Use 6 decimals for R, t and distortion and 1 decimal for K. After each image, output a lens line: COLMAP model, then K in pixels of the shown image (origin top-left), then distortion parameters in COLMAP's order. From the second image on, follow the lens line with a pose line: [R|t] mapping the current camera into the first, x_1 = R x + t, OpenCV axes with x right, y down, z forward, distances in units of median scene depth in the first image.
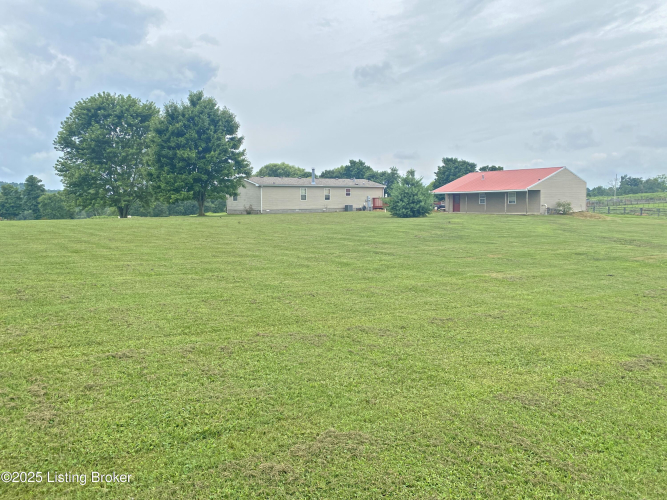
lens RADIAL K [[513.9, 0, 336.6], [0, 513.9, 249.1], [0, 0, 1]] dist [0.015935, -0.004005]
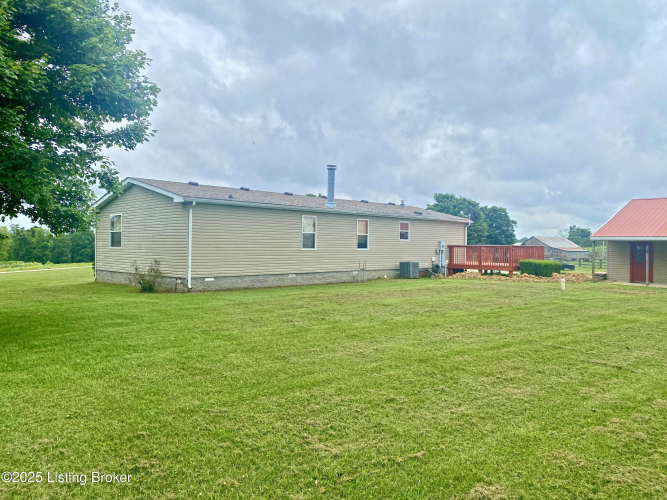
lens RADIAL K [[503.2, 0, 316.1], [0, 503.2, 248.8], [0, 0, 1]] dist [0.000933, -0.000482]
pose [[0.994564, 0.019786, 0.102235, -0.087635], [-0.010748, 0.996044, -0.088208, -0.058709], [-0.103575, 0.086629, 0.990842, 0.596184]]
